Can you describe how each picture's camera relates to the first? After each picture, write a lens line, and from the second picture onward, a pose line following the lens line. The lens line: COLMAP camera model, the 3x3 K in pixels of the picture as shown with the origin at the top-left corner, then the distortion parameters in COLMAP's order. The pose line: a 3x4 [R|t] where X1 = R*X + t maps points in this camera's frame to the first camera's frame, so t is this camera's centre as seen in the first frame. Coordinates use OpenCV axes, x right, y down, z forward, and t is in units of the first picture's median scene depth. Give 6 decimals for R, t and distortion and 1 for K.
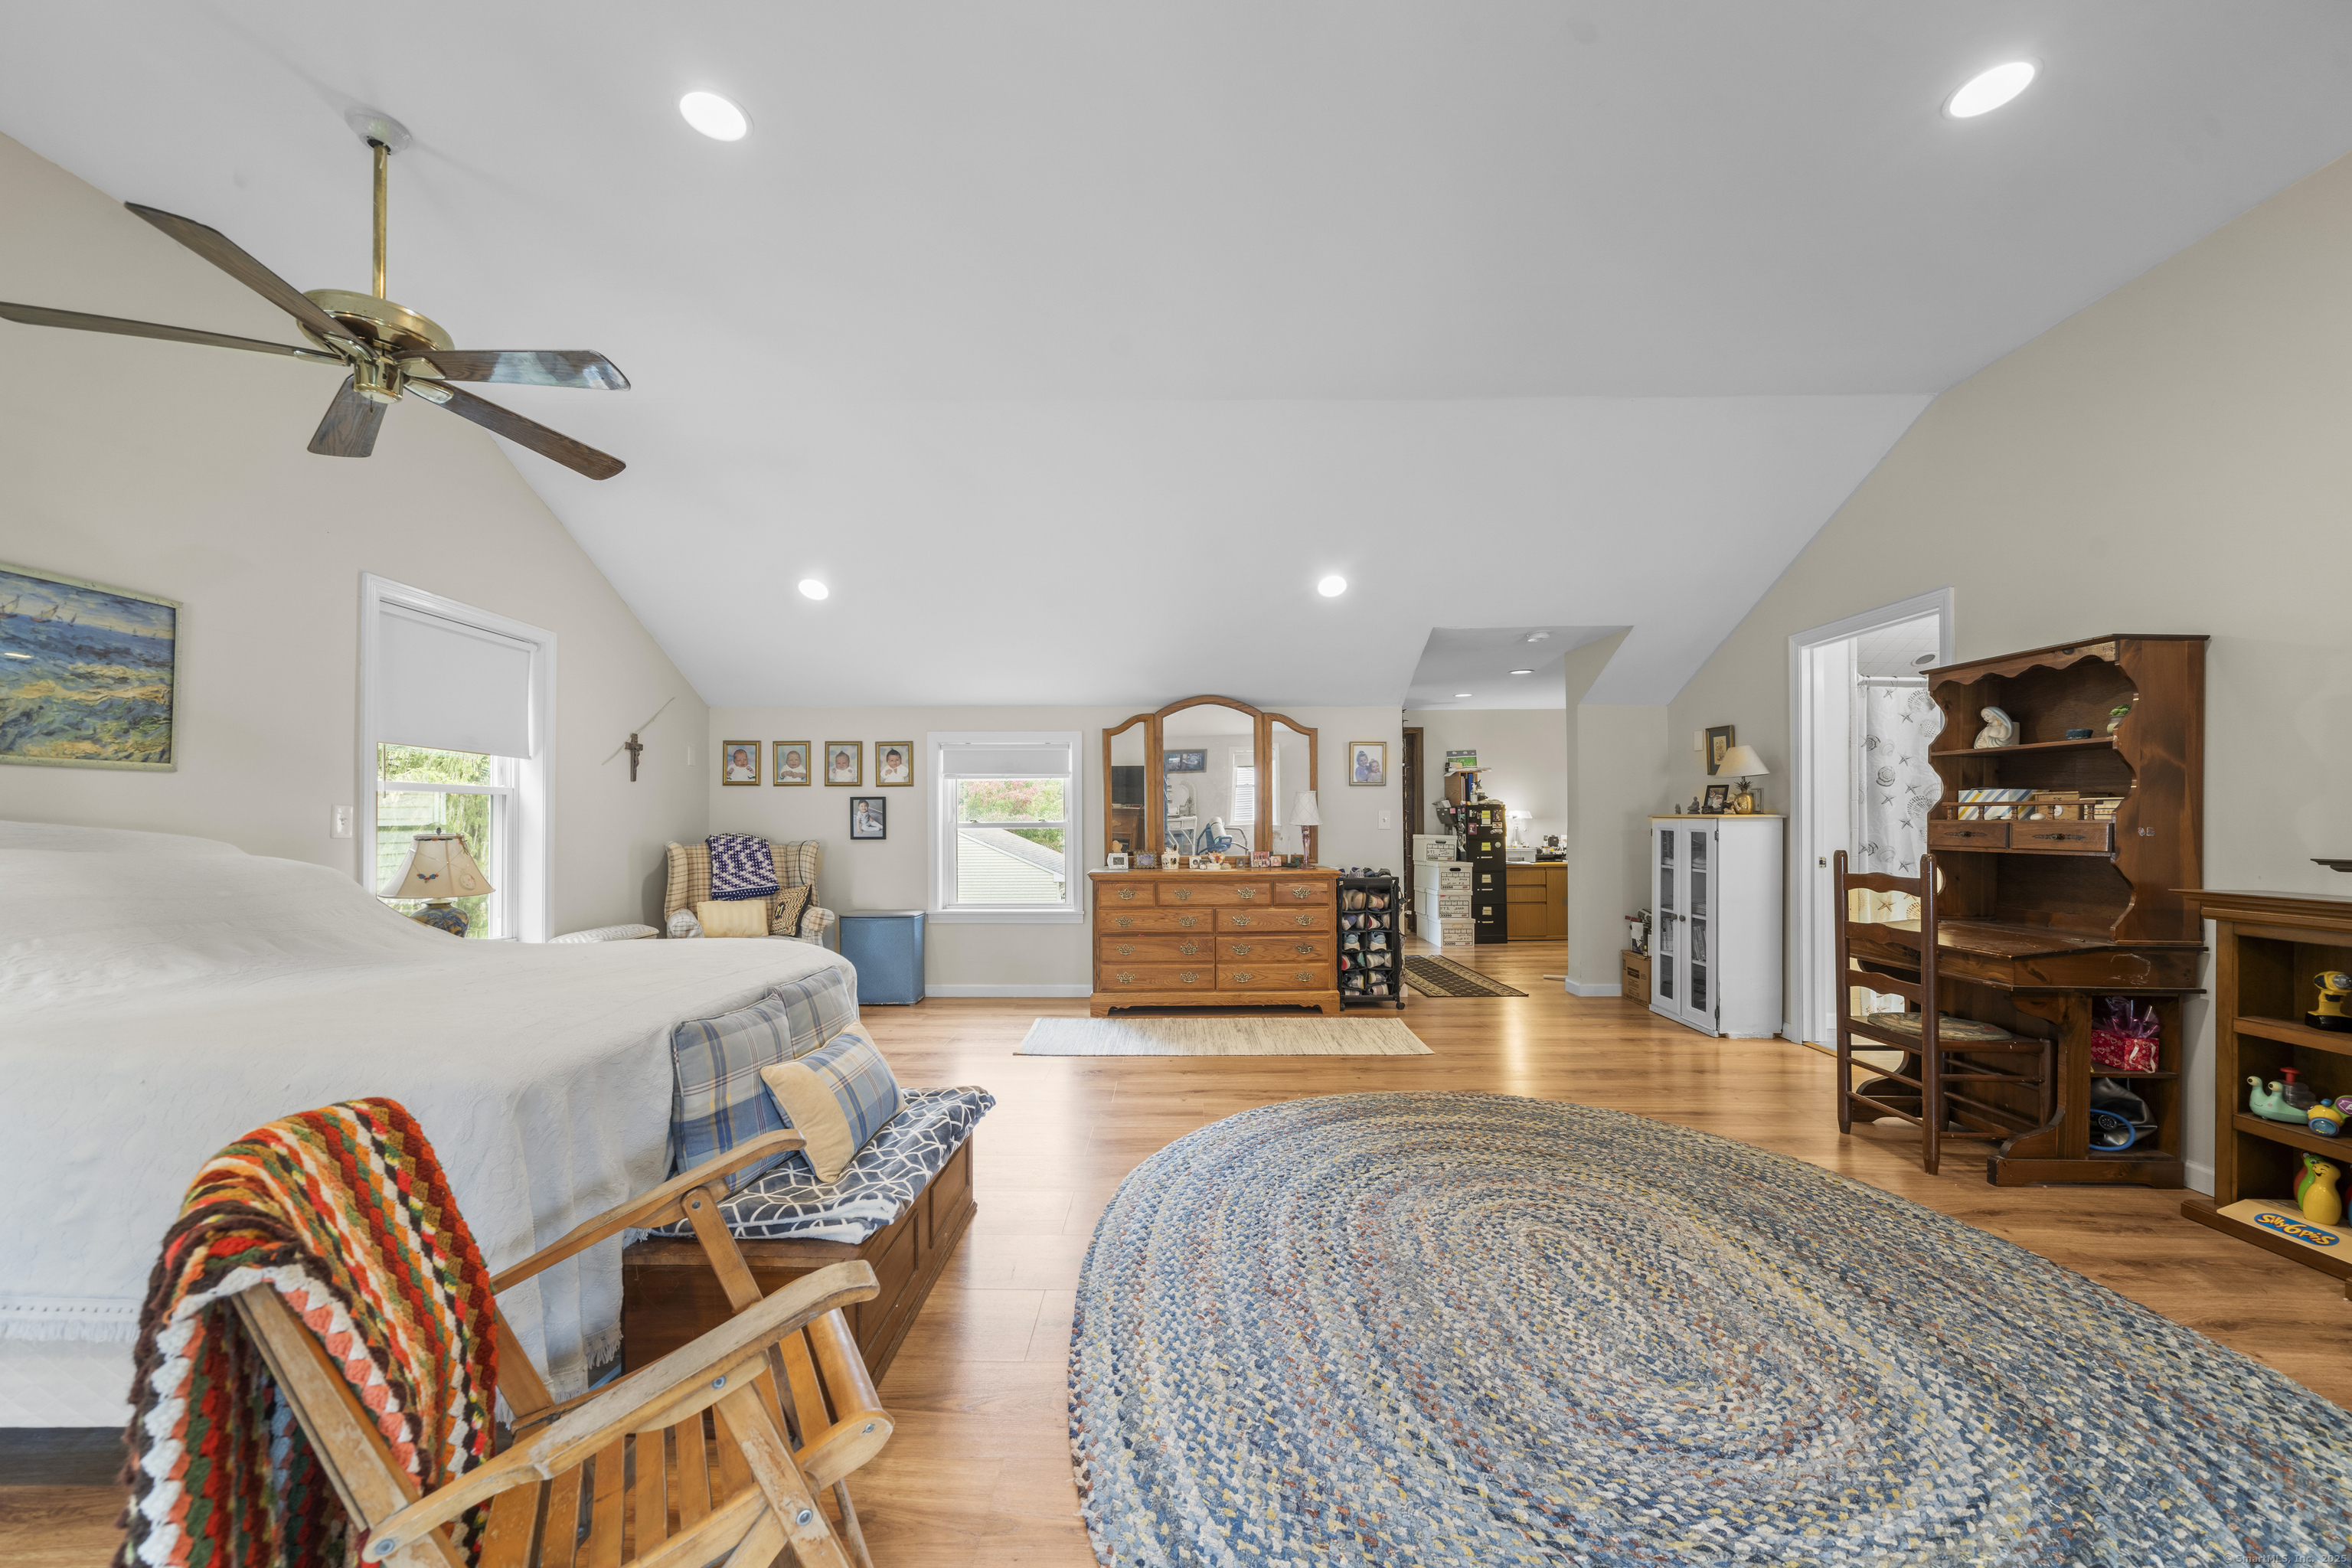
lens RADIAL K [[878.3, 0, 1171.8], [0, 878.3, 820.0], [0, 0, 1]] dist [-0.010719, 0.000640]
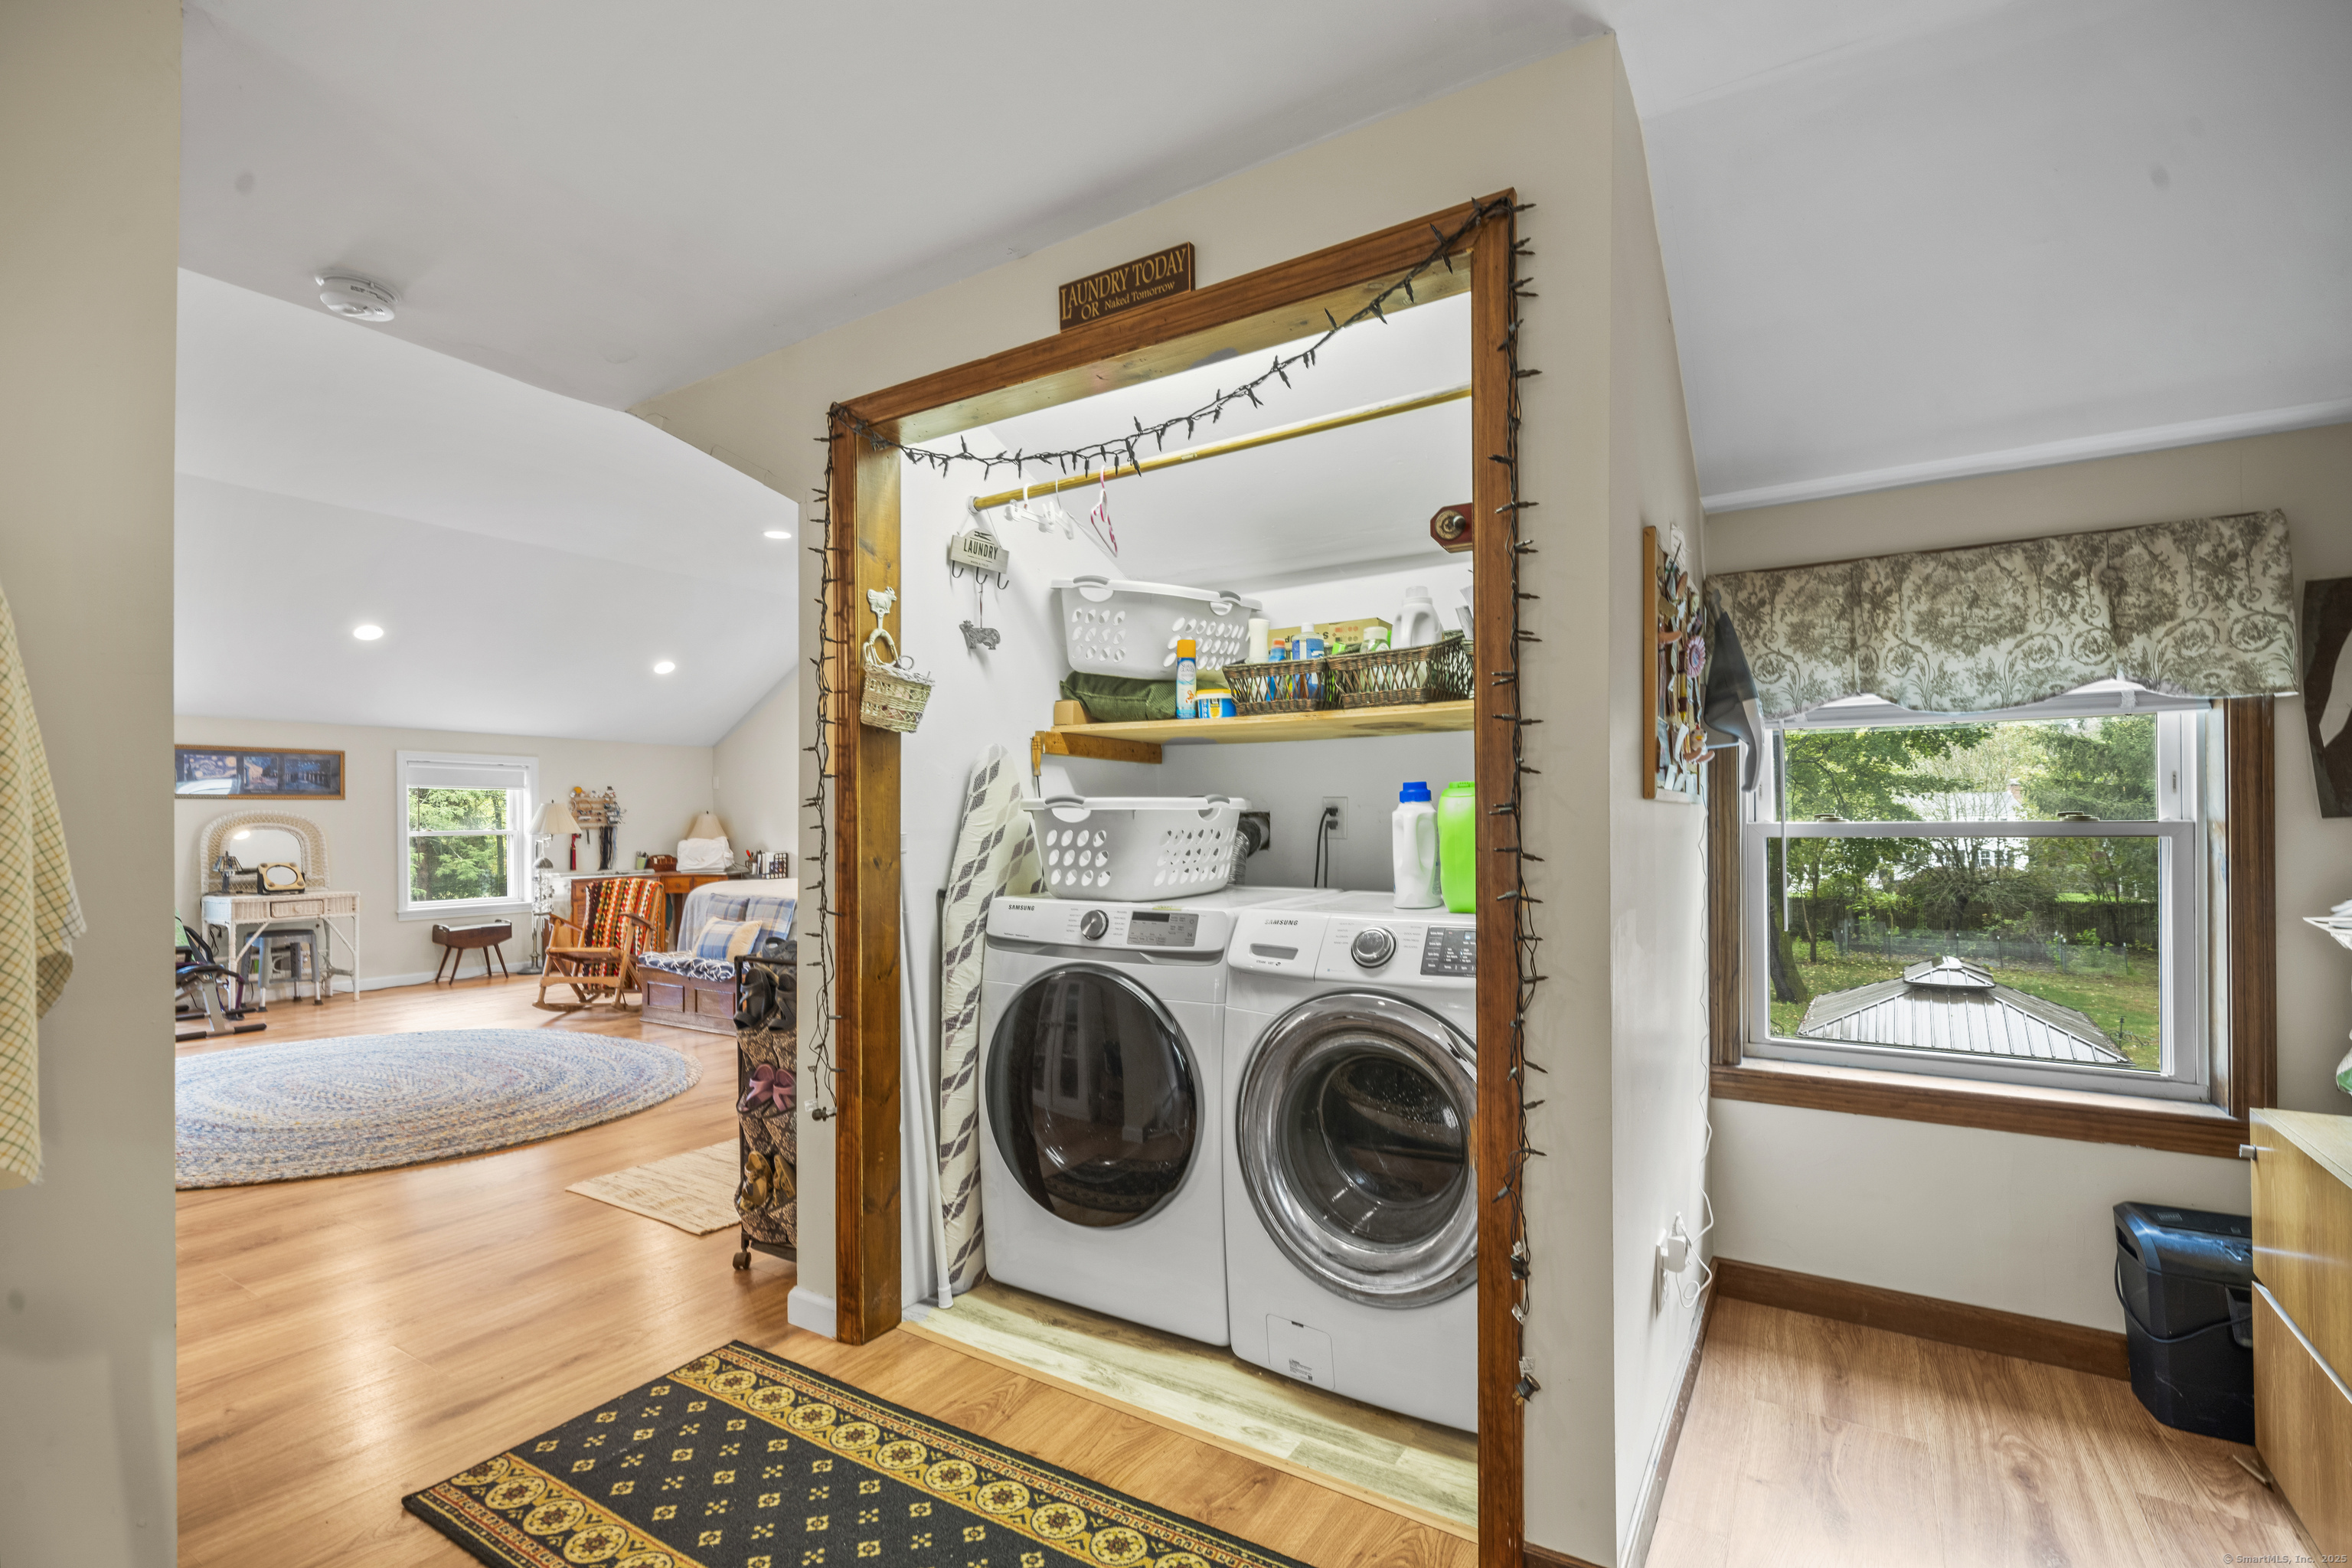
lens RADIAL K [[1070.9, 0, 1156.2], [0, 1070.9, 818.0], [0, 0, 1]] dist [0.002772, 0.000121]
pose [[-0.541045, 0.005461, -0.840976, 0.975549], [0.011909, 0.999928, -0.001169, -0.005182], [0.840910, -0.010647, -0.541071, 2.407611]]
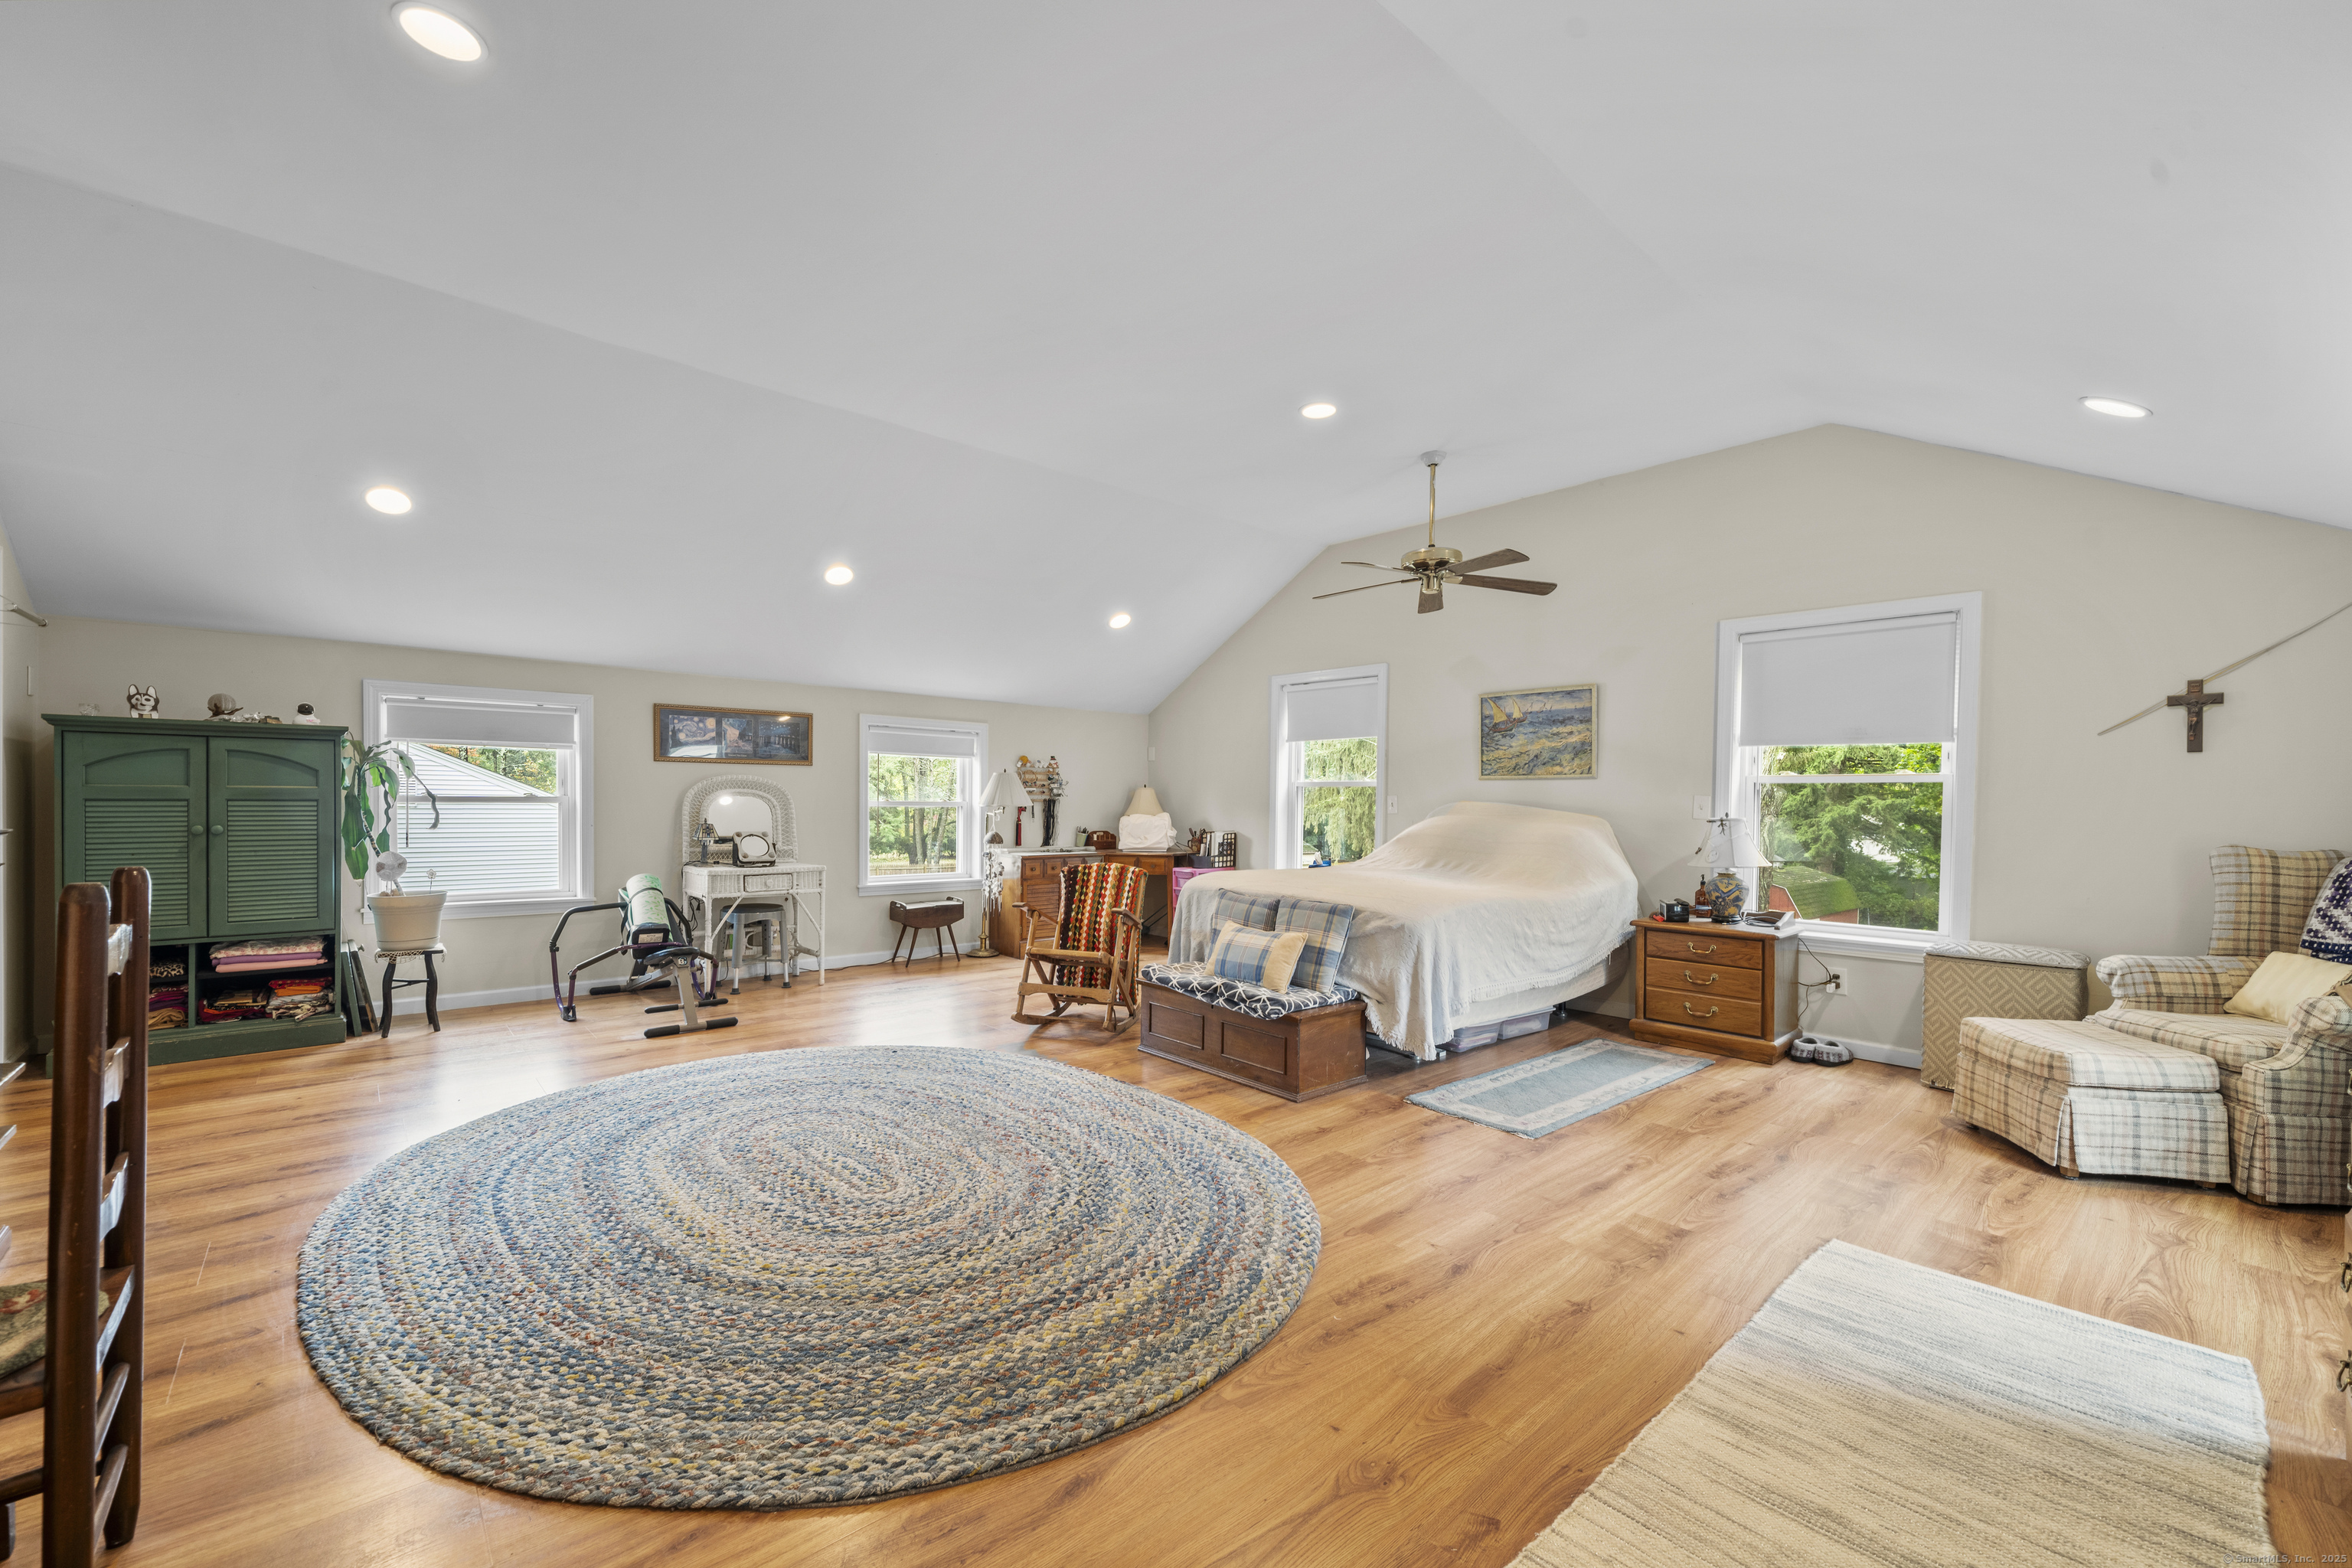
lens RADIAL K [[941.5, 0, 1149.8], [0, 941.5, 812.5], [0, 0, 1]] dist [0.001251, 0.000305]
pose [[-0.759118, 0.003369, -0.650944, 0.689570], [-0.007010, 0.999886, 0.013351, -0.003544], [0.650915, 0.014698, -0.759008, 1.550033]]
